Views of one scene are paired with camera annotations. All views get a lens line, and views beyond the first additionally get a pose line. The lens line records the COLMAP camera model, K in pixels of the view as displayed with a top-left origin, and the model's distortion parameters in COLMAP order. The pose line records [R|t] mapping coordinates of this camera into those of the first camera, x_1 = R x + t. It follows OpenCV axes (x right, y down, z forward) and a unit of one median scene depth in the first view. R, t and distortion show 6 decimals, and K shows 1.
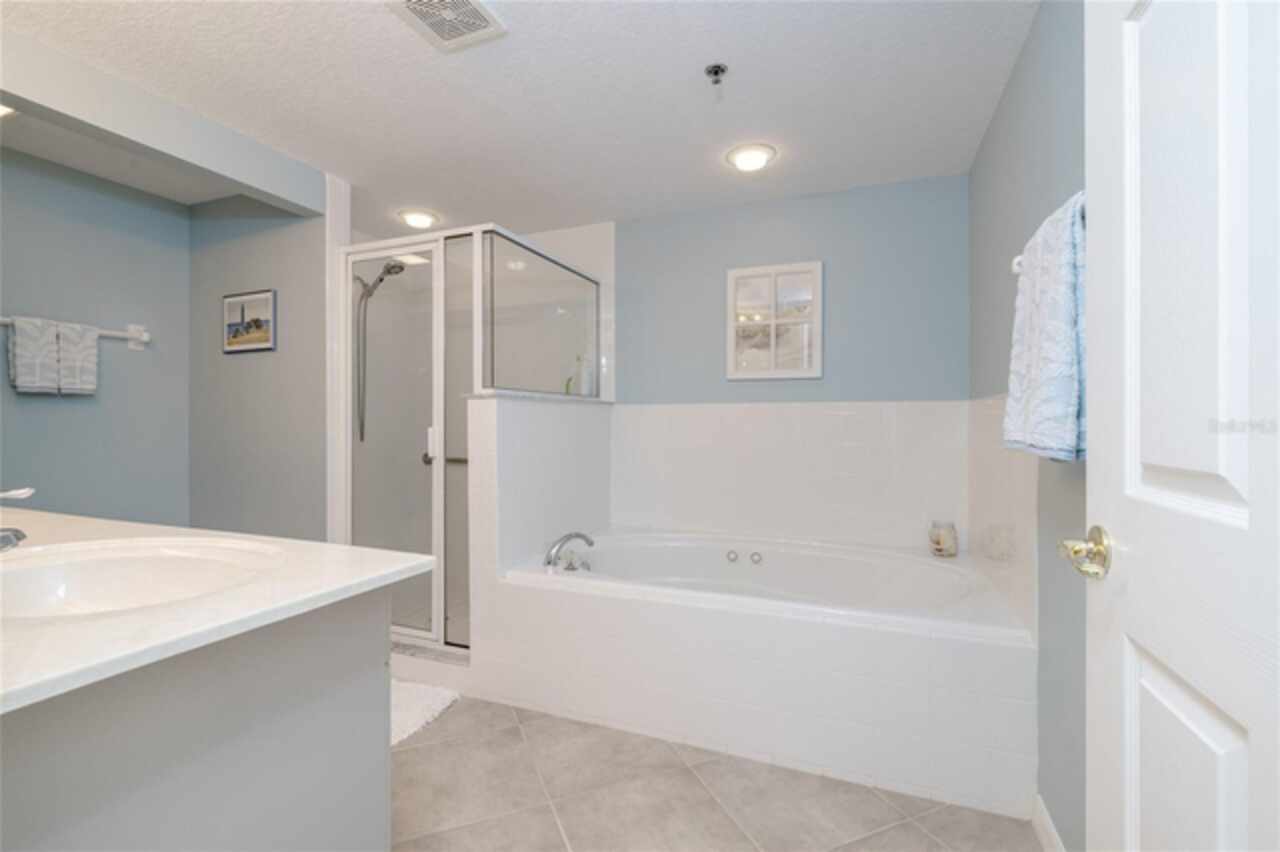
lens RADIAL K [[587.4, 0, 639.4], [0, 587.4, 424.7], [0, 0, 1]] dist [0.001909, 0.000243]
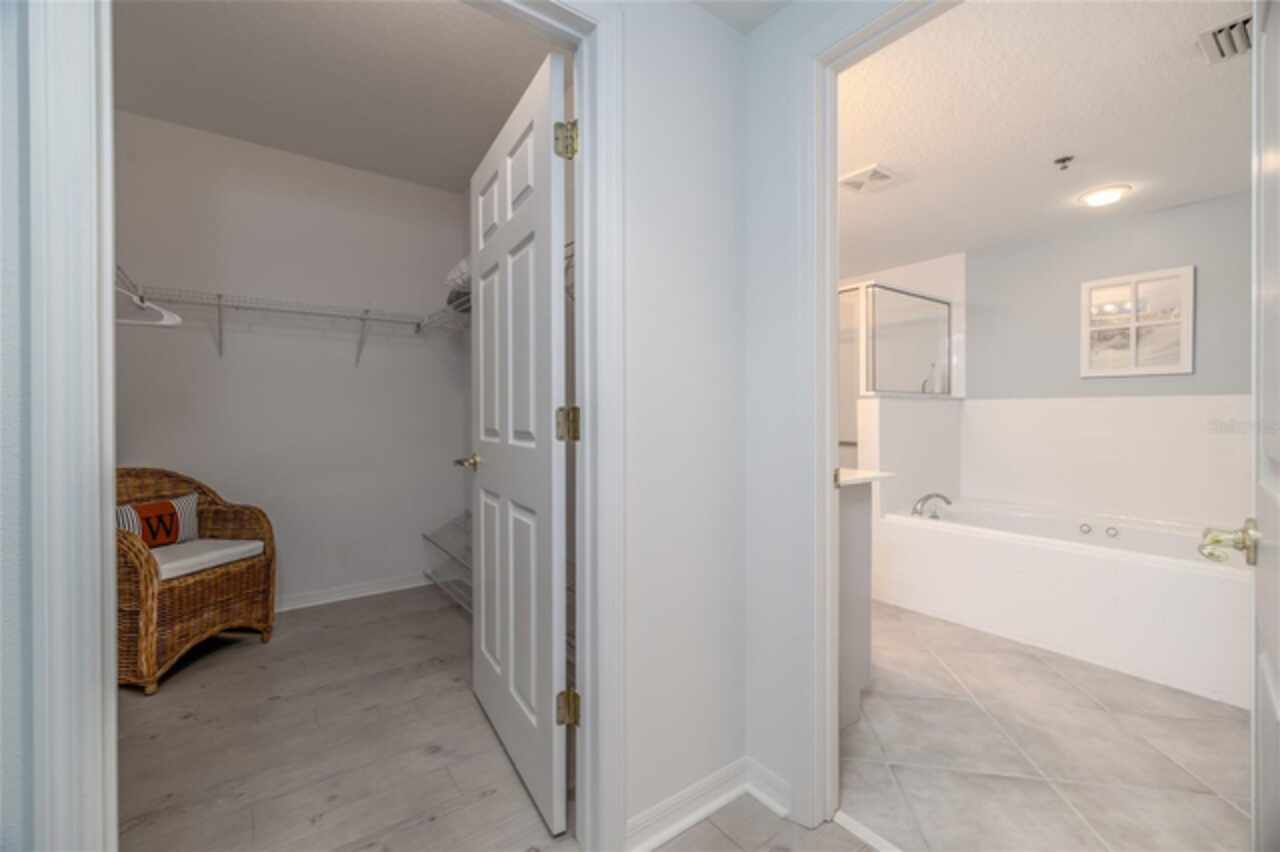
lens RADIAL K [[525.1, 0, 641.2], [0, 525.1, 417.6], [0, 0, 1]] dist [0.000664, -0.000297]
pose [[0.843337, 0.002336, -0.537379, -0.026318], [-0.001595, 0.999997, 0.001844, 0.002539], [0.537382, -0.000698, 0.843339, -0.359304]]
